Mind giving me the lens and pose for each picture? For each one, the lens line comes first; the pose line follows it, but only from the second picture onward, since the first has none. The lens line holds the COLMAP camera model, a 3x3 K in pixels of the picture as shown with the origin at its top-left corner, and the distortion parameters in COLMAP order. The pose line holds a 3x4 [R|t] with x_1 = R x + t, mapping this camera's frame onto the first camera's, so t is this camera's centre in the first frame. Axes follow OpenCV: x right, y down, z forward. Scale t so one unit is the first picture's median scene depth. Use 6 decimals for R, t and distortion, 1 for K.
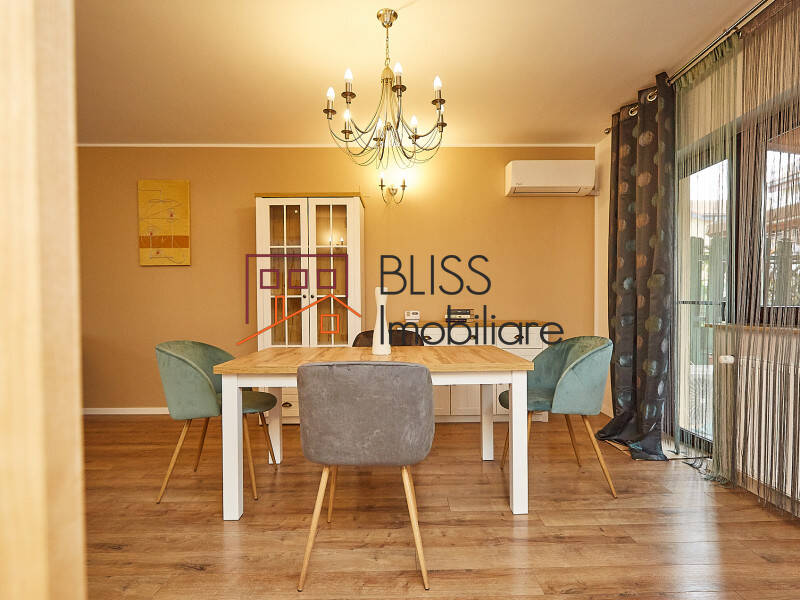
lens RADIAL K [[430.8, 0, 400.8], [0, 430.8, 316.1], [0, 0, 1]] dist [-0.001272, 0.000209]
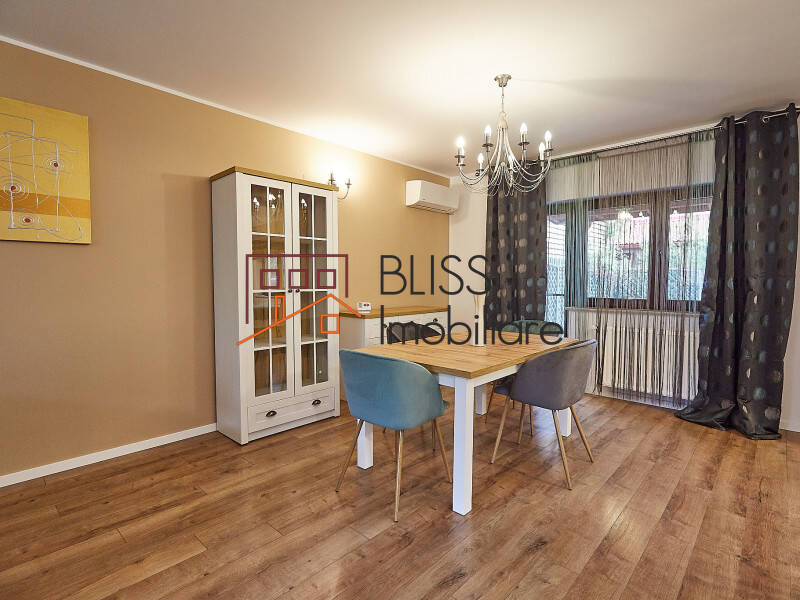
lens RADIAL K [[405.5, 0, 400.0], [0, 405.5, 300.0], [0, 0, 1]] dist [0.003460, 0.000063]
pose [[0.694653, -0.027845, 0.718806, -0.681232], [0.011912, 0.999559, 0.027210, -0.047787], [-0.719247, -0.010339, 0.694678, 0.235587]]
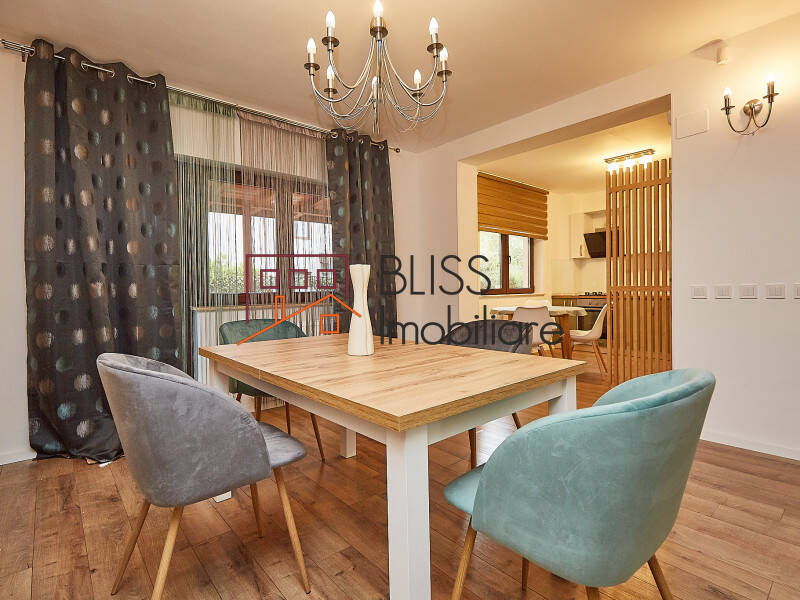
lens RADIAL K [[428.1, 0, 400.0], [0, 428.1, 300.0], [0, 0, 1]] dist [0.022508, 0.000391]
pose [[-0.625312, -0.000928, 0.780374, -0.453908], [0.032066, 0.999124, 0.026883, -0.014217], [-0.779716, 0.041834, -0.624735, 0.941011]]
